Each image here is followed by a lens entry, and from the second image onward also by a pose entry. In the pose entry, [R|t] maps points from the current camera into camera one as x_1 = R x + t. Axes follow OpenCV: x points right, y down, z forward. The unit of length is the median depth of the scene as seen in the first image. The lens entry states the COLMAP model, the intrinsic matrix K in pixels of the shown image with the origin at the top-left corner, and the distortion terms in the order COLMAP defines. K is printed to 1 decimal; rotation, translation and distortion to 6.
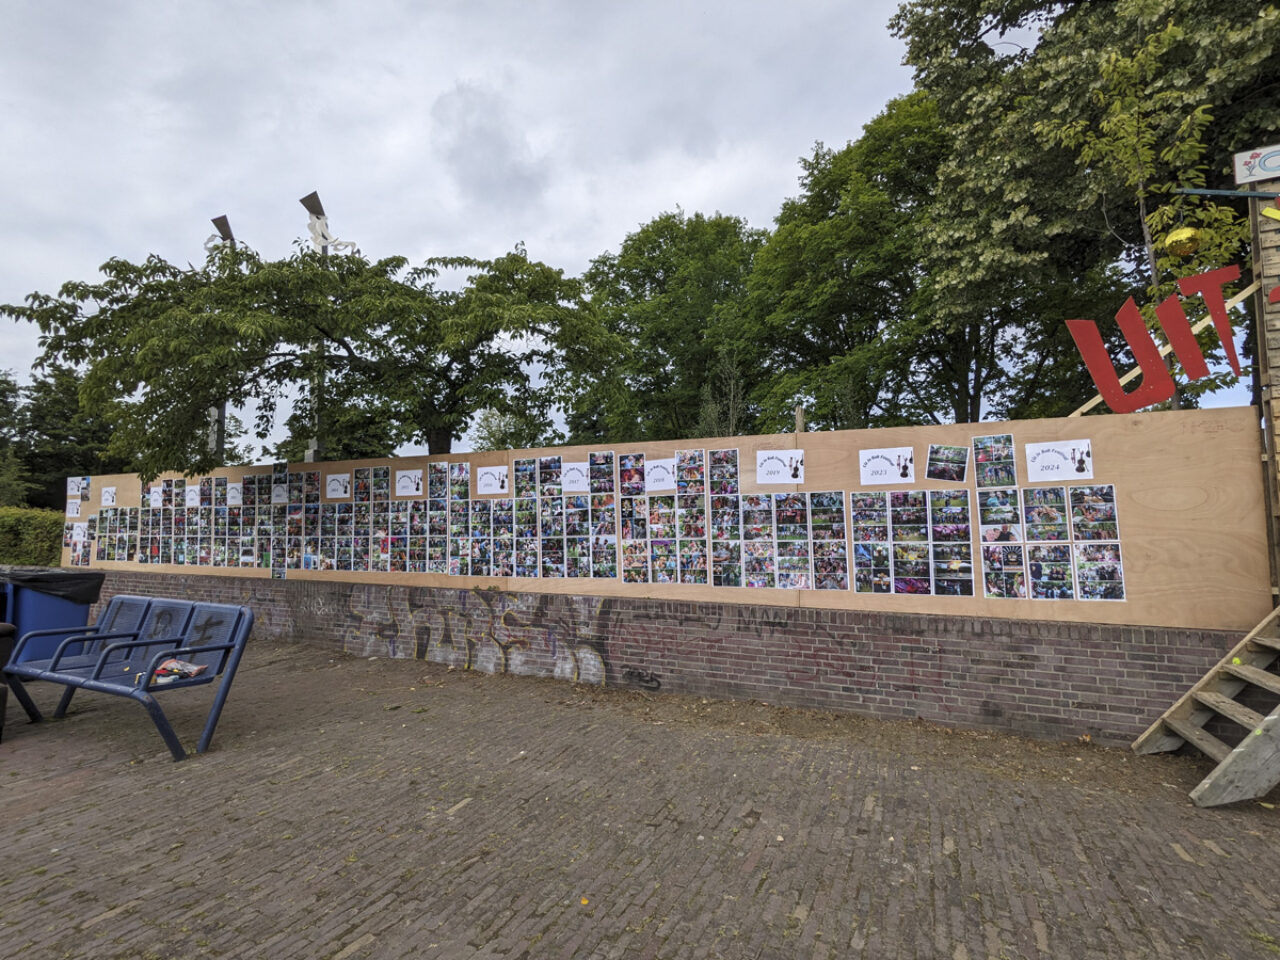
lens RADIAL K [[608.0, 0, 640.5], [0, 608.0, 476.6], [0, 0, 1]] dist [-0.001231, 0.000194]
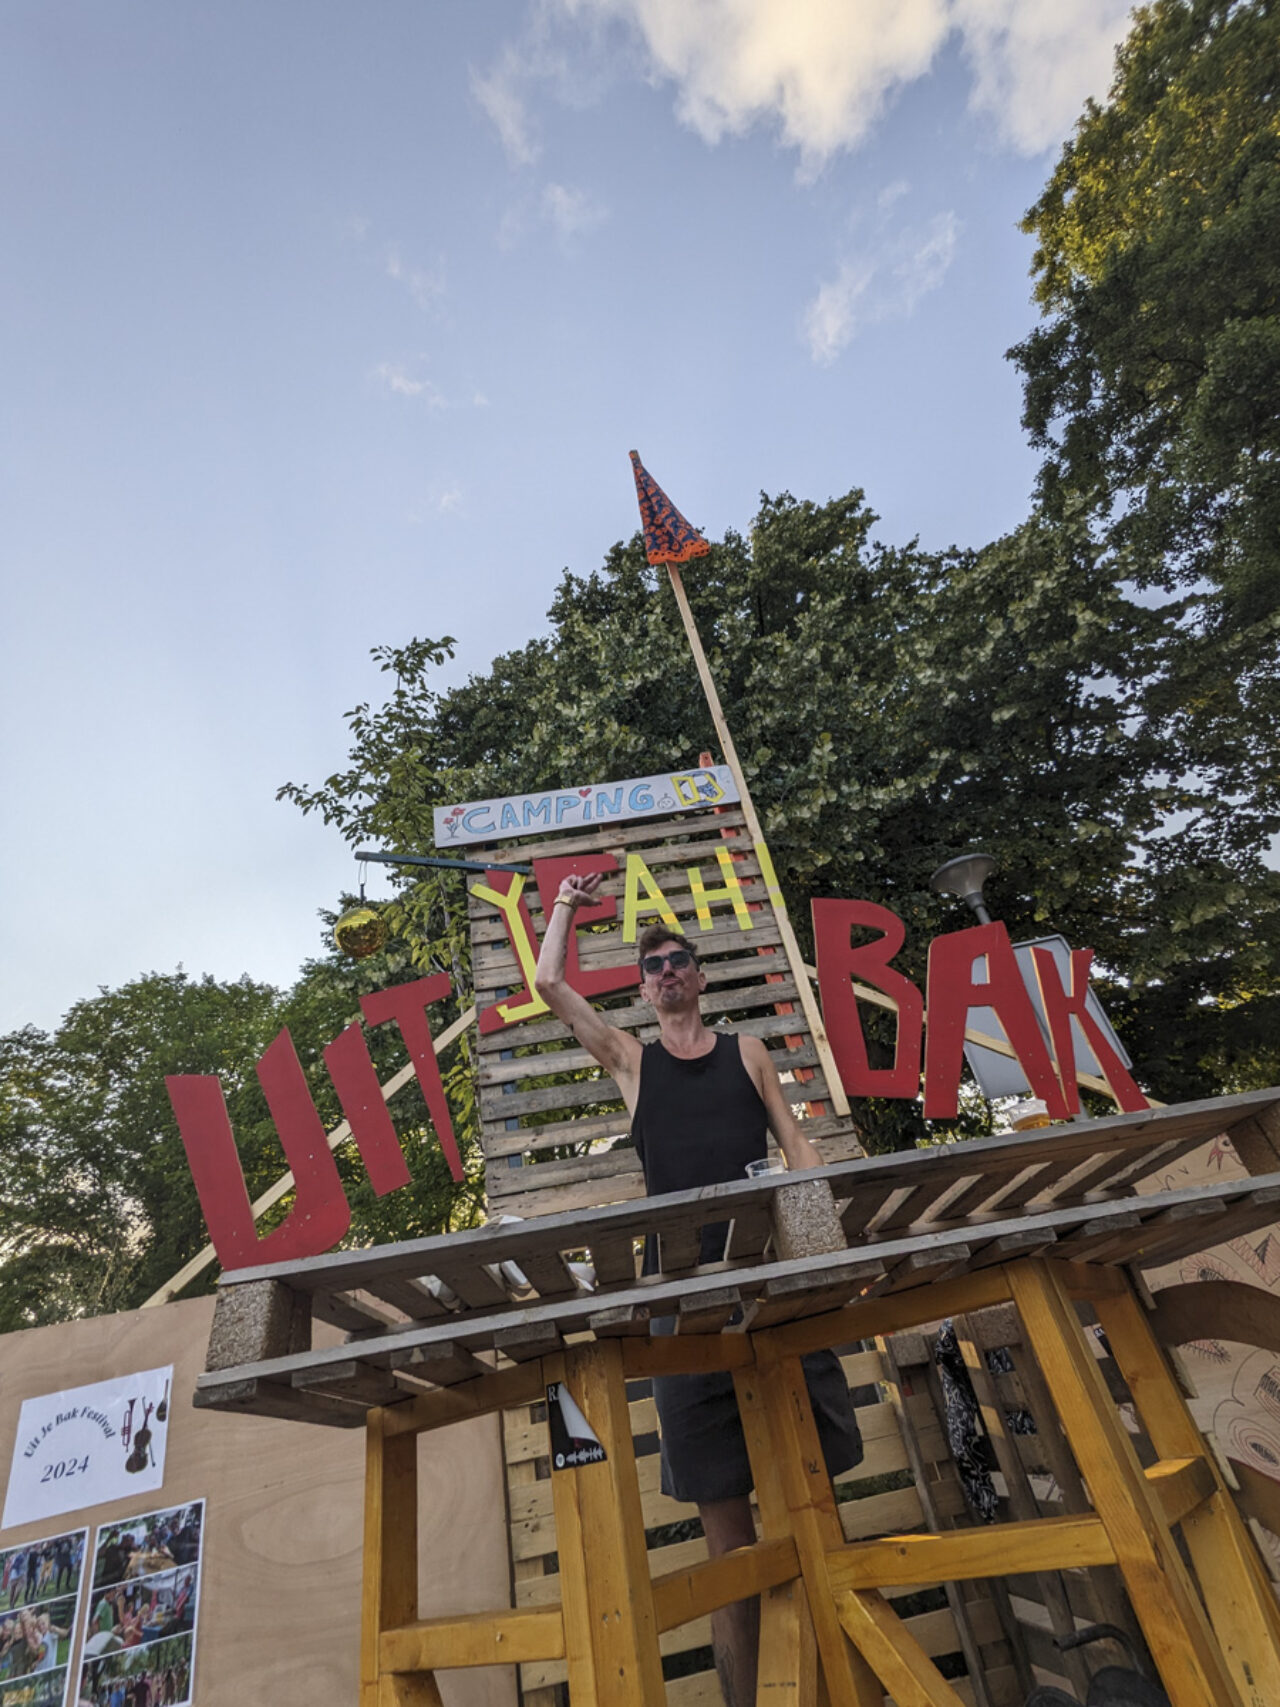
lens RADIAL K [[810.9, 0, 641.0], [0, 810.9, 855.0], [0, 0, 1]] dist [-0.001231, 0.000194]
pose [[0.873186, 0.132714, 0.468970, 0.708025], [0.146960, 0.845737, -0.512964, -0.026855], [-0.464703, 0.516833, 0.718982, 0.294845]]
